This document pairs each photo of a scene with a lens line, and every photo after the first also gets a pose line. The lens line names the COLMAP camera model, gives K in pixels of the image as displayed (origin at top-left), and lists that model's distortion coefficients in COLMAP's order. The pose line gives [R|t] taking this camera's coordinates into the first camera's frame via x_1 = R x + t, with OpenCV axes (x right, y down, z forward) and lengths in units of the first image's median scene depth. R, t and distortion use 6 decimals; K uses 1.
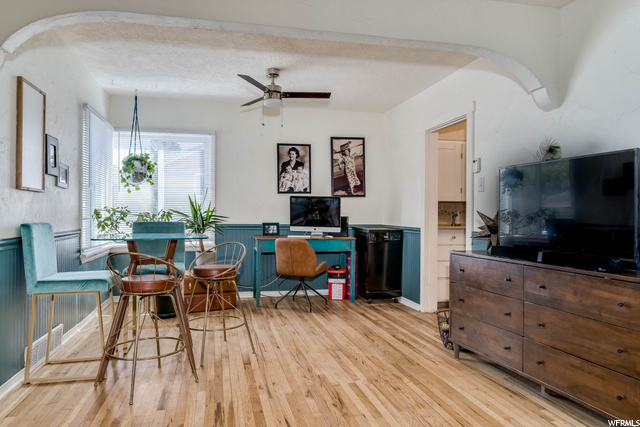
lens RADIAL K [[438.0, 0, 318.7], [0, 438.0, 214.0], [0, 0, 1]] dist [-0.001836, 0.000883]
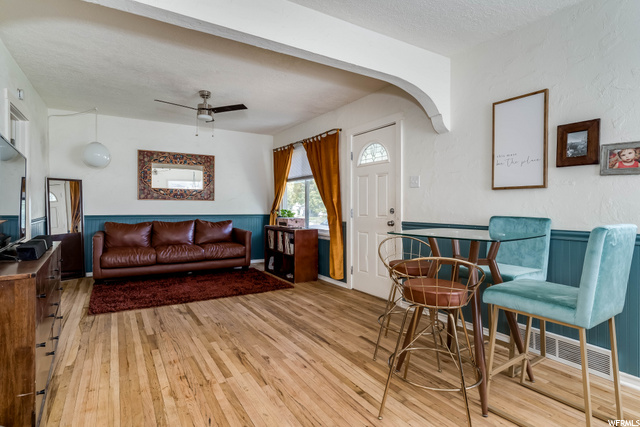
lens RADIAL K [[336.0, 0, 319.7], [0, 336.0, 212.9], [0, 0, 1]] dist [-0.001319, 0.000124]
pose [[-0.951271, -0.004090, -0.308329, 0.081524], [-0.008838, 0.999863, 0.014005, 0.002854], [0.308229, 0.016048, -0.951177, 1.252890]]
